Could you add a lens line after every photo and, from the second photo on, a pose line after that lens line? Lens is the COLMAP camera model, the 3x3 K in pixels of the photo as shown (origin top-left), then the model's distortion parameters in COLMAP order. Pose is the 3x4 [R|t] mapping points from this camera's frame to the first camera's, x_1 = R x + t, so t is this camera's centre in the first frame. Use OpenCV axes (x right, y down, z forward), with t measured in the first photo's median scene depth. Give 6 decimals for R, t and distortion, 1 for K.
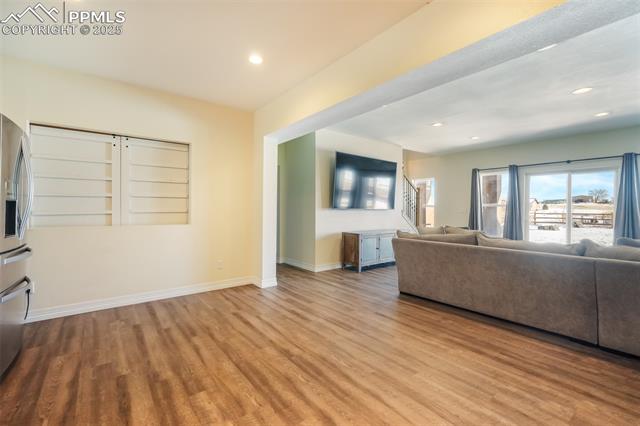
lens RADIAL K [[277.0, 0, 318.8], [0, 277.0, 208.8], [0, 0, 1]] dist [0.003442, 0.000692]
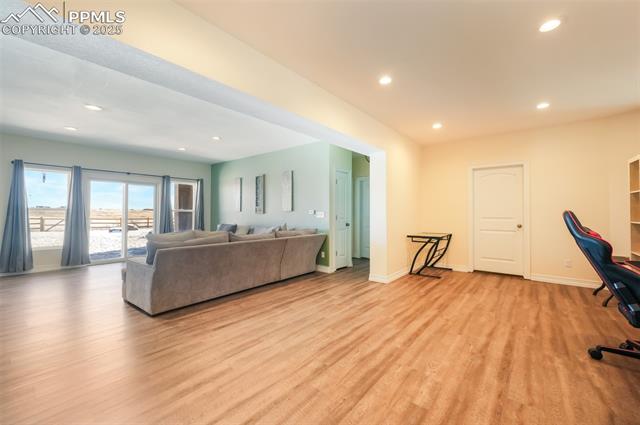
lens RADIAL K [[255.4, 0, 319.0], [0, 255.4, 214.0], [0, 0, 1]] dist [-0.000410, 0.000054]
pose [[-0.195569, -0.005509, 0.980674, -0.933680], [-0.002259, 0.999984, 0.005167, -0.010041], [-0.980687, -0.001204, -0.195579, 1.144005]]
